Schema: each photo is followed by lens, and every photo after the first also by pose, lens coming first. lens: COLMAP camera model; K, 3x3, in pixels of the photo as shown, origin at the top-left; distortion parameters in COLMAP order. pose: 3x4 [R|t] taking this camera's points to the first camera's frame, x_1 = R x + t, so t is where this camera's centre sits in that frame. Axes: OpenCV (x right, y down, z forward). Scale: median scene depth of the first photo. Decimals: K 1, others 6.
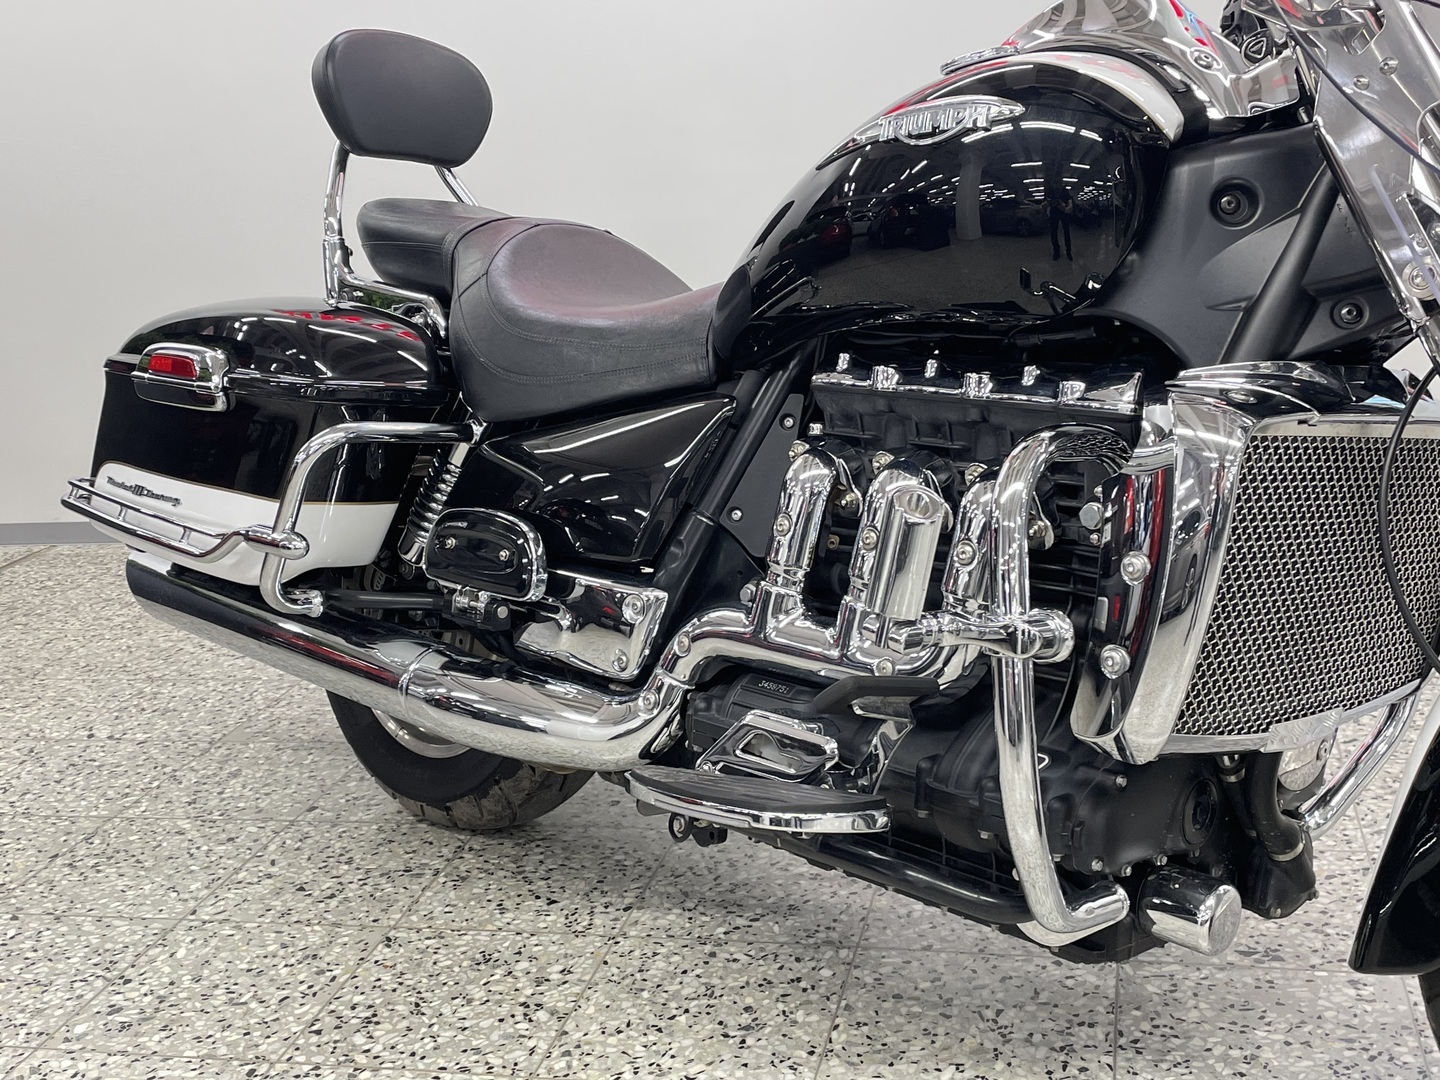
lens RADIAL K [[1676.0, 0, 710.5], [0, 1676.0, 545.2], [0, 0, 1]] dist [0.050852, 0.000000]
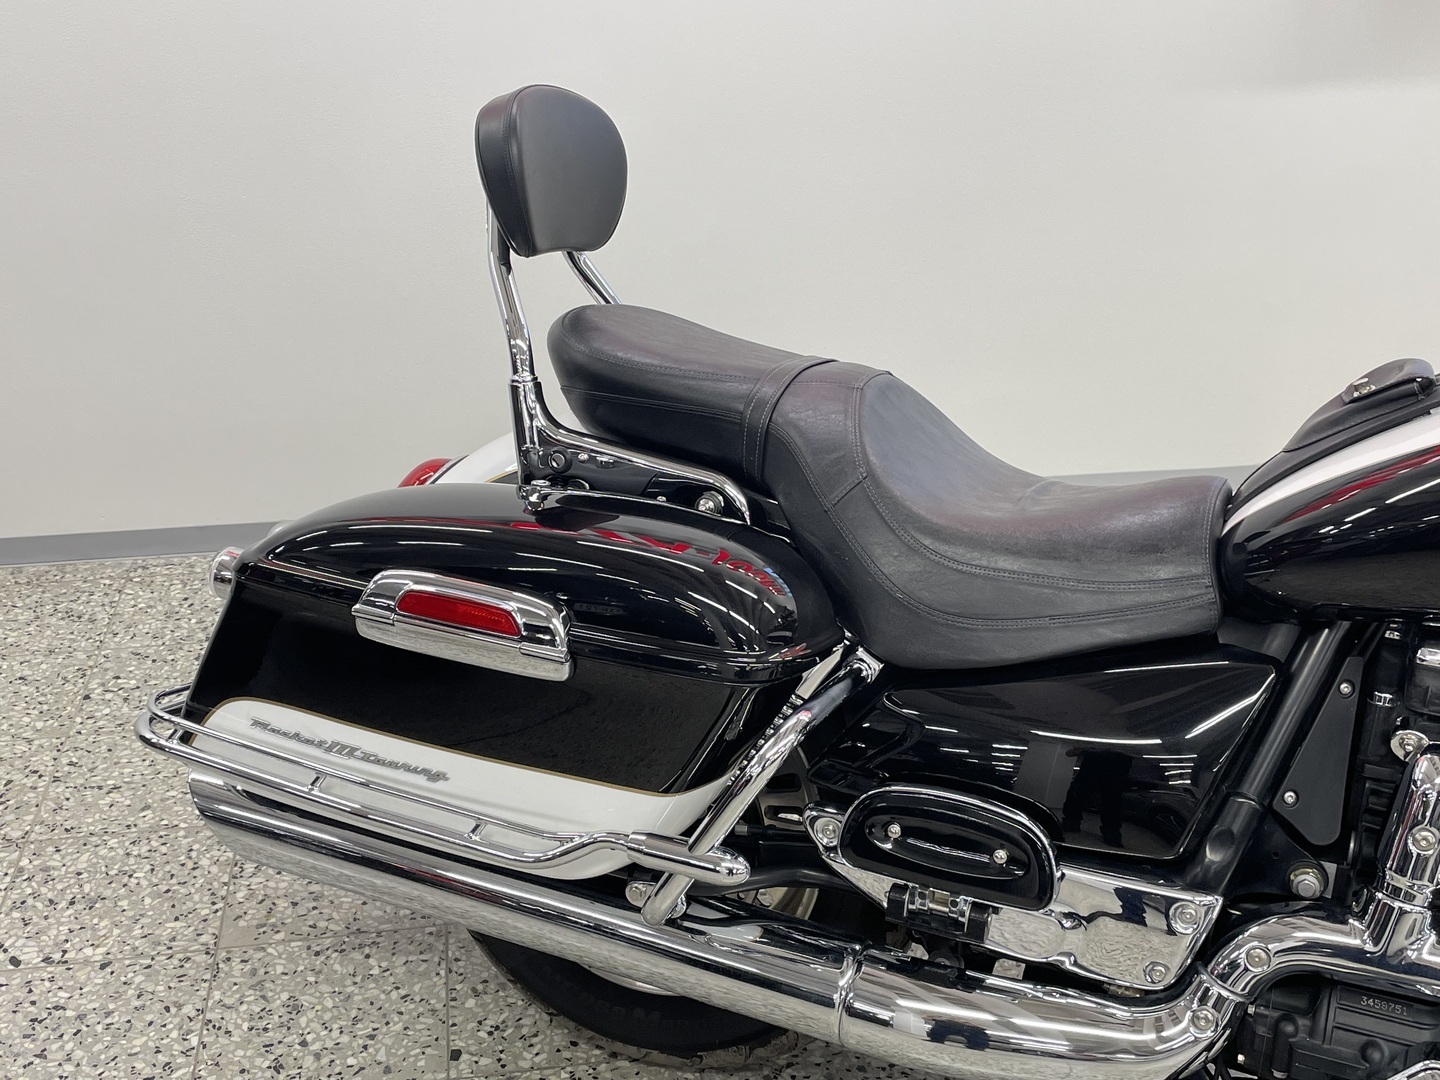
lens RADIAL K [[1676.0, 0, 732.9], [0, 1676.0, 531.7], [0, 0, 1]] dist [0.050852, 0.000000]
pose [[0.914892, -0.080214, 0.395650, -0.580215], [0.026924, 0.990003, 0.138455, -0.281172], [-0.402801, -0.116019, 0.907905, 0.332251]]
